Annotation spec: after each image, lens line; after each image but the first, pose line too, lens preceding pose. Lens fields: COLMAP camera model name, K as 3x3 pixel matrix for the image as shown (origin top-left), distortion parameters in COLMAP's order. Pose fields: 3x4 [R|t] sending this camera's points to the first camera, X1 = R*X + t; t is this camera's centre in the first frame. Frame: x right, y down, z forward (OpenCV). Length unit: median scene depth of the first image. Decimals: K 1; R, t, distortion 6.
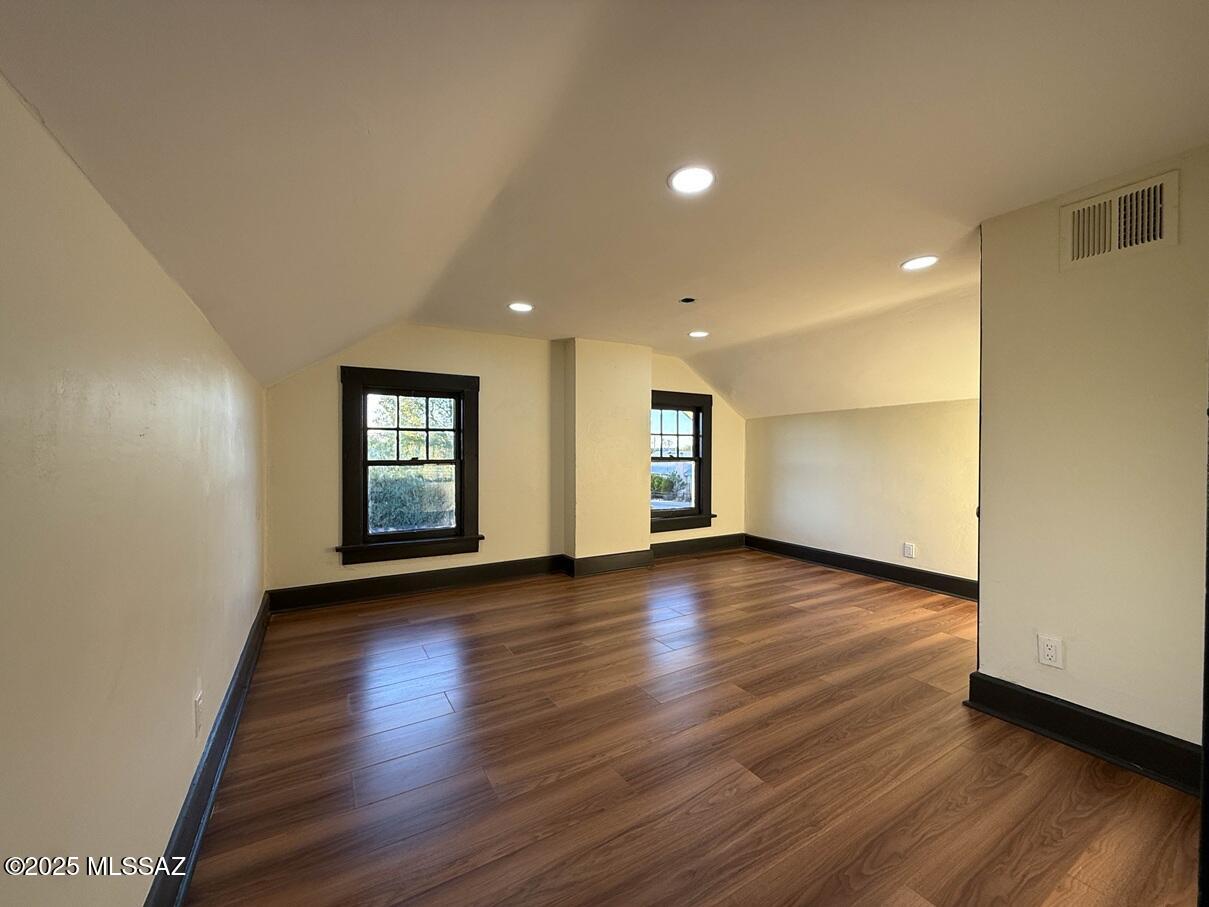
lens RADIAL K [[492.6, 0, 607.0], [0, 492.6, 447.5], [0, 0, 1]] dist [-0.001755, -0.000130]
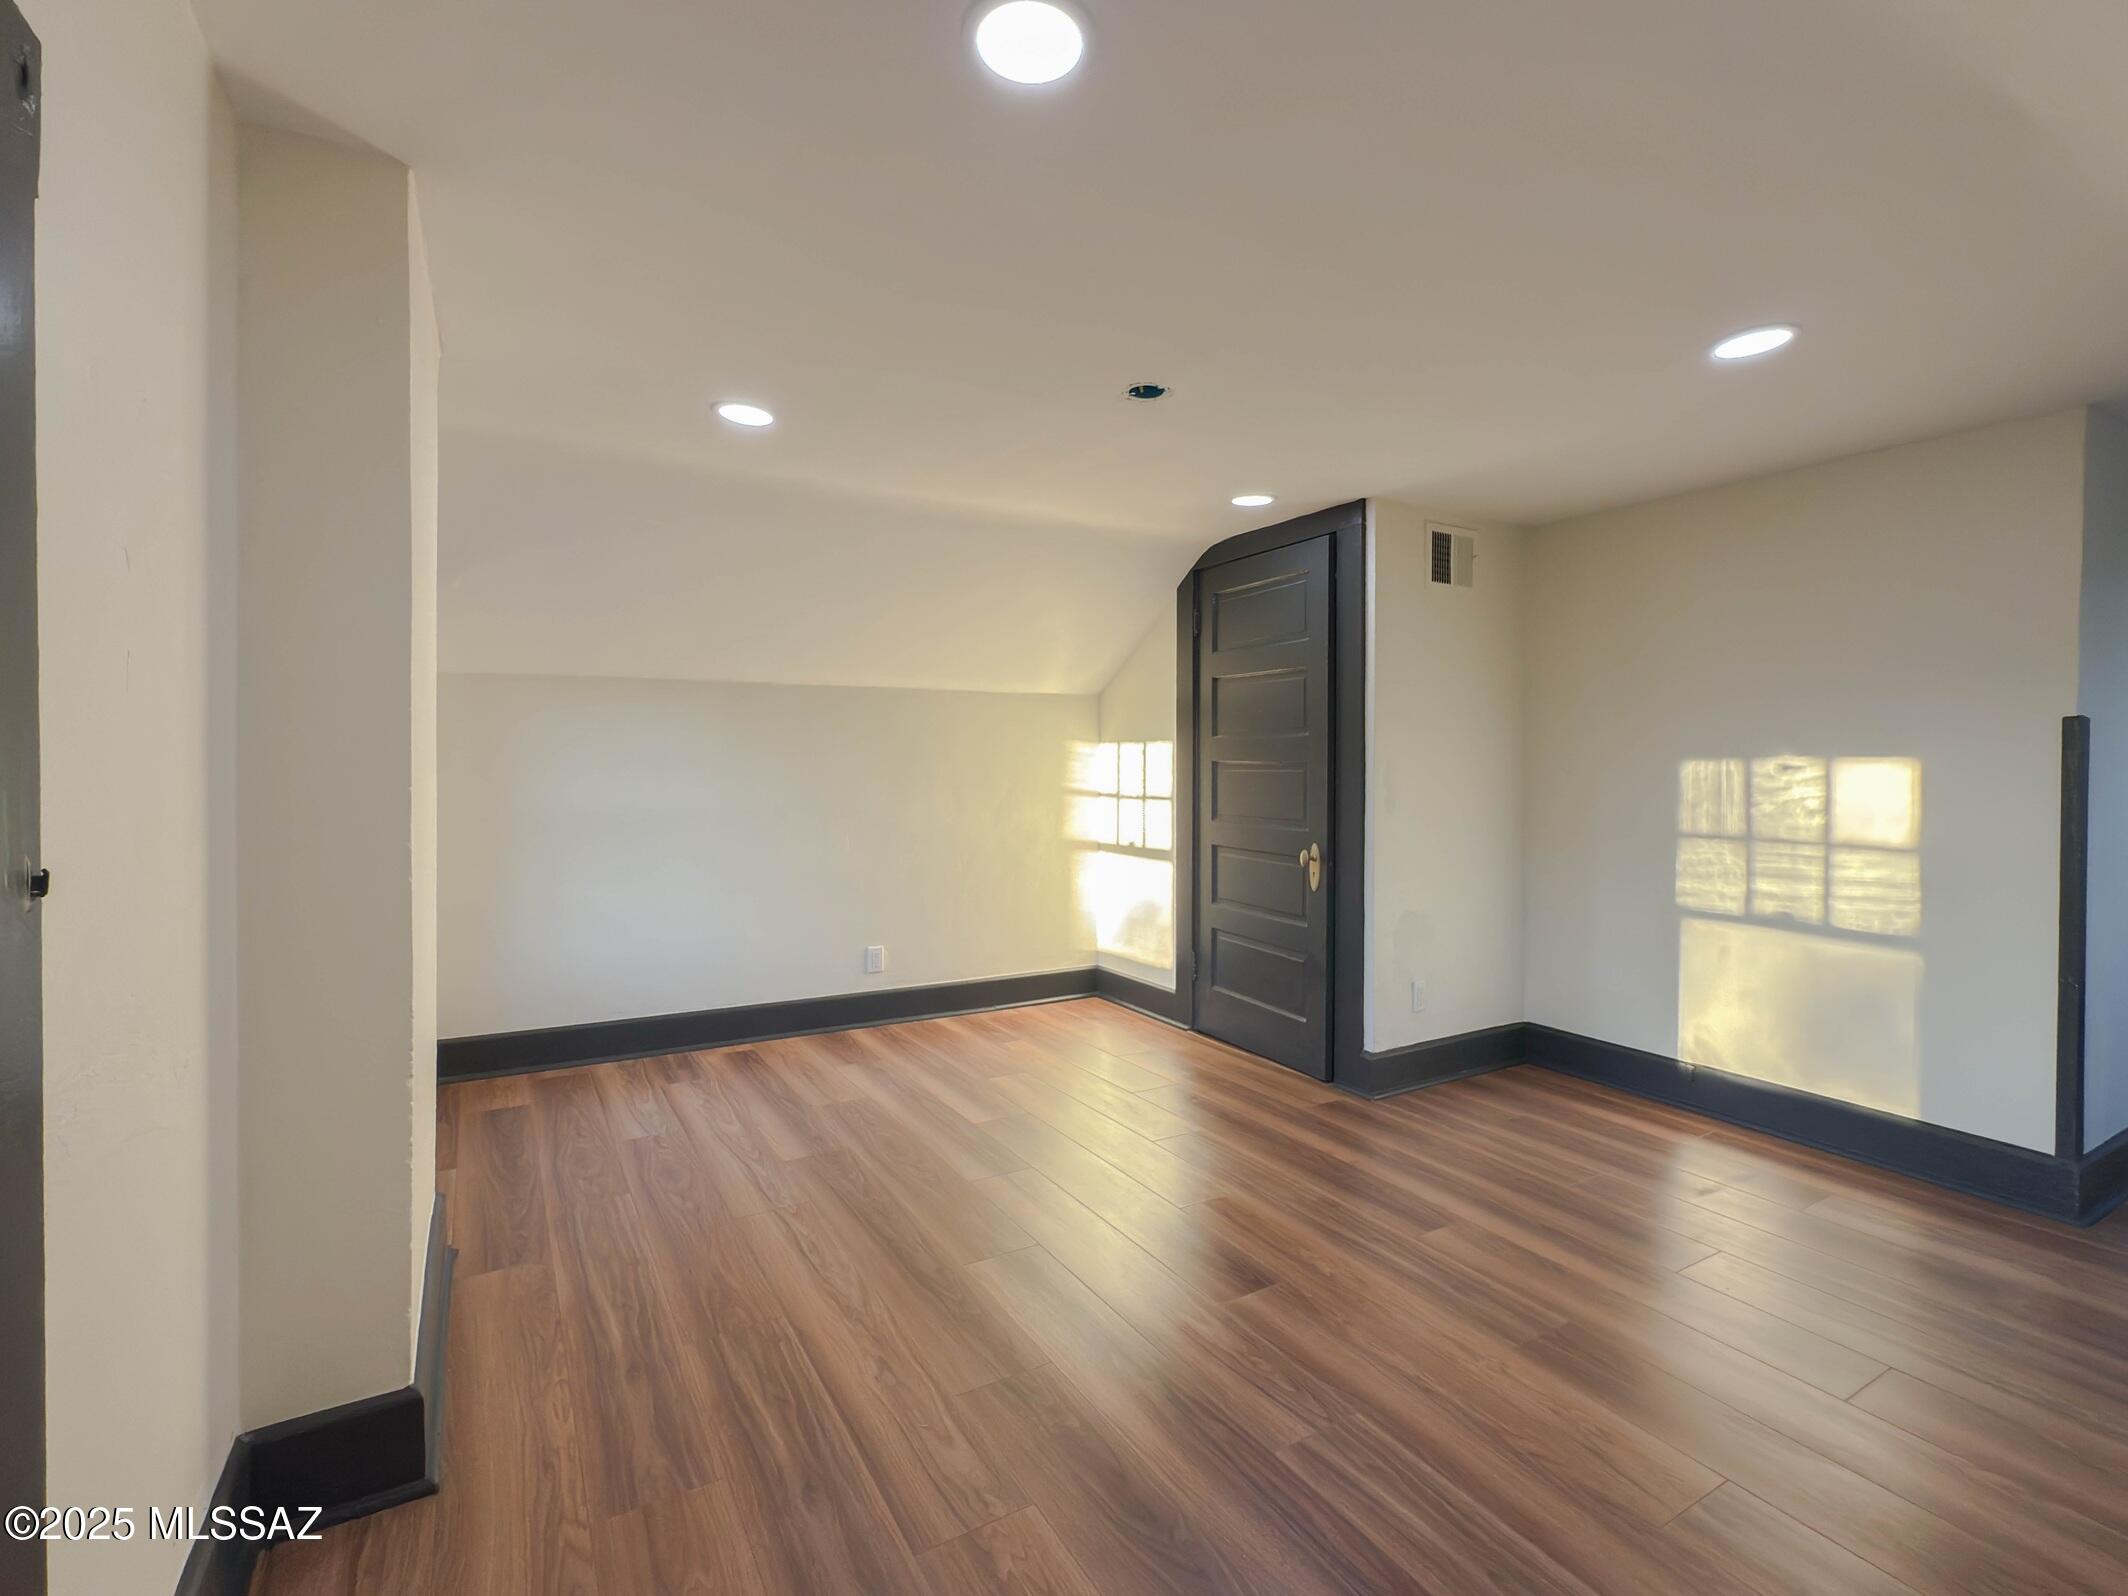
lens RADIAL K [[966.1, 0, 1063.0], [0, 966.1, 774.7], [0, 0, 1]] dist [0.000662, 0.000077]
pose [[0.012671, -0.017297, 0.999770, -0.486687], [-0.008680, 0.999811, 0.017408, -0.015754], [-0.999882, -0.008899, 0.012519, 0.867275]]
